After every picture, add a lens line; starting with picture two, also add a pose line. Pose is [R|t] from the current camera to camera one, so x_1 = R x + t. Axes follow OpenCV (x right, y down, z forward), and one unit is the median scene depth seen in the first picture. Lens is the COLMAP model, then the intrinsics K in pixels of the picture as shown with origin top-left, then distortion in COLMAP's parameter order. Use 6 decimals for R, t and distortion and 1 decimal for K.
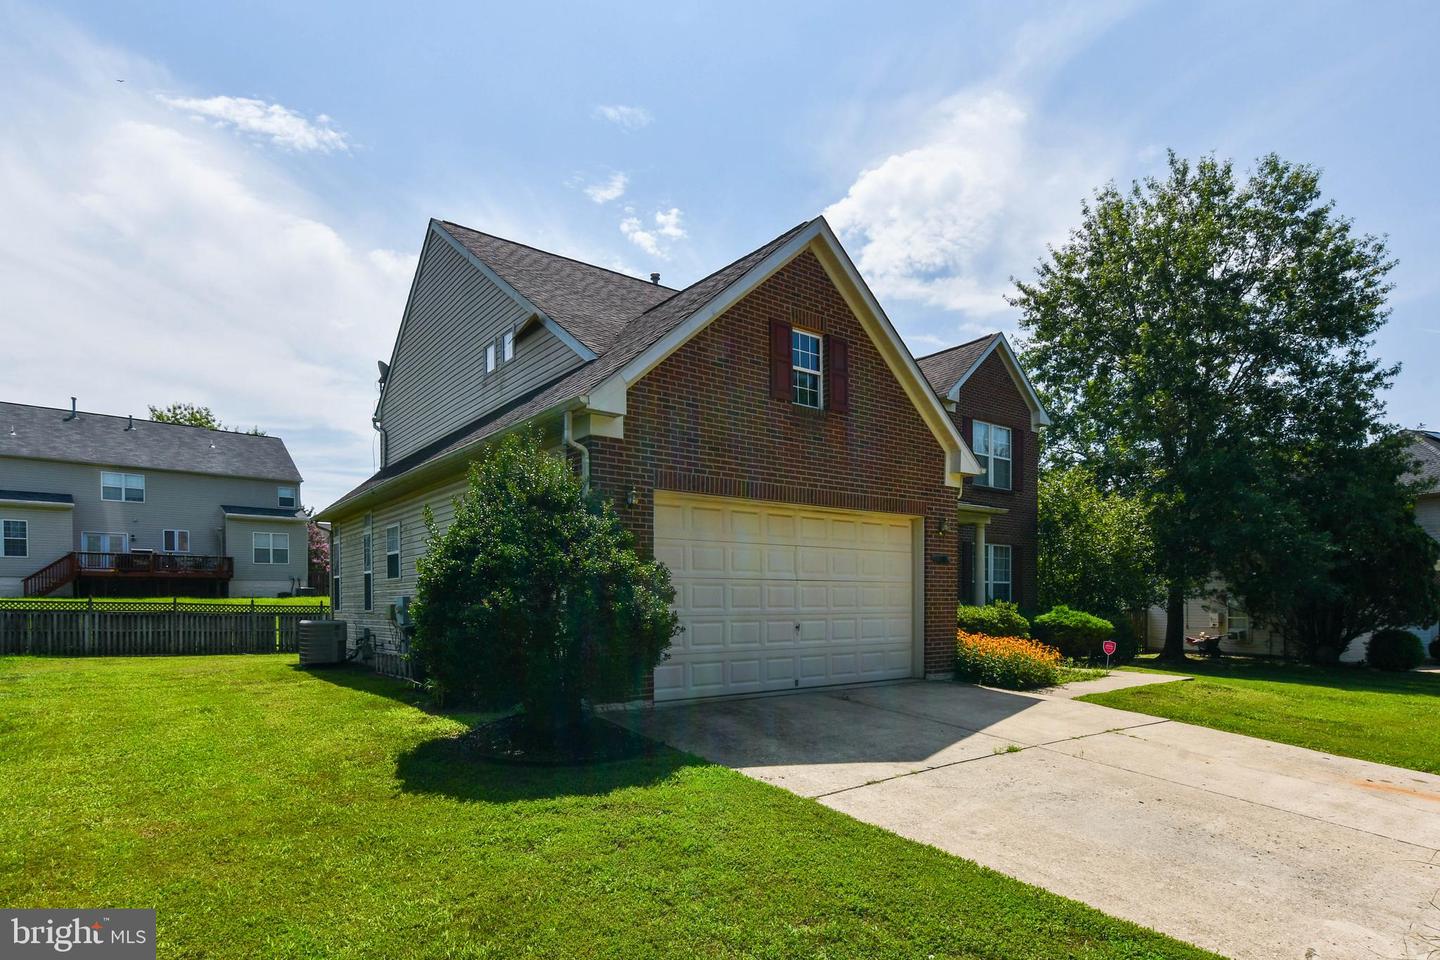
lens RADIAL K [[787.6, 0, 739.3], [0, 787.6, 592.7], [0, 0, 1]] dist [-0.003447, 0.012947]
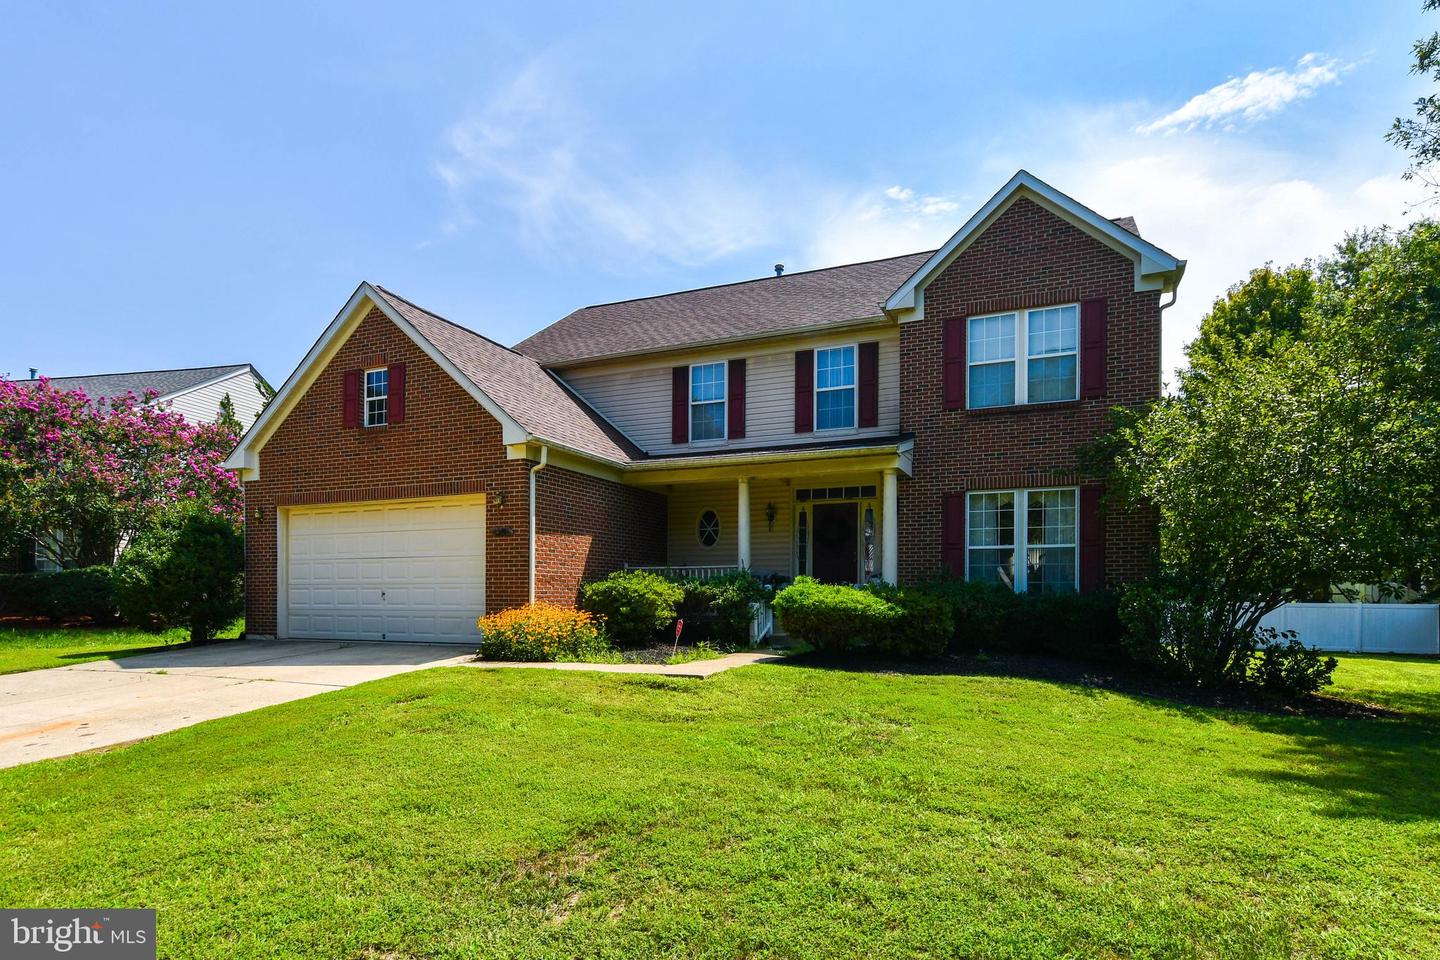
lens RADIAL K [[796.3, 0, 748.0], [0, 796.3, 591.2], [0, 0, 1]] dist [0.002882, 0.007390]
pose [[0.493223, -0.007453, -0.869871, 1.444795], [0.010455, 0.999942, -0.002639, 0.046213], [0.869840, -0.007793, 0.493272, 0.823963]]
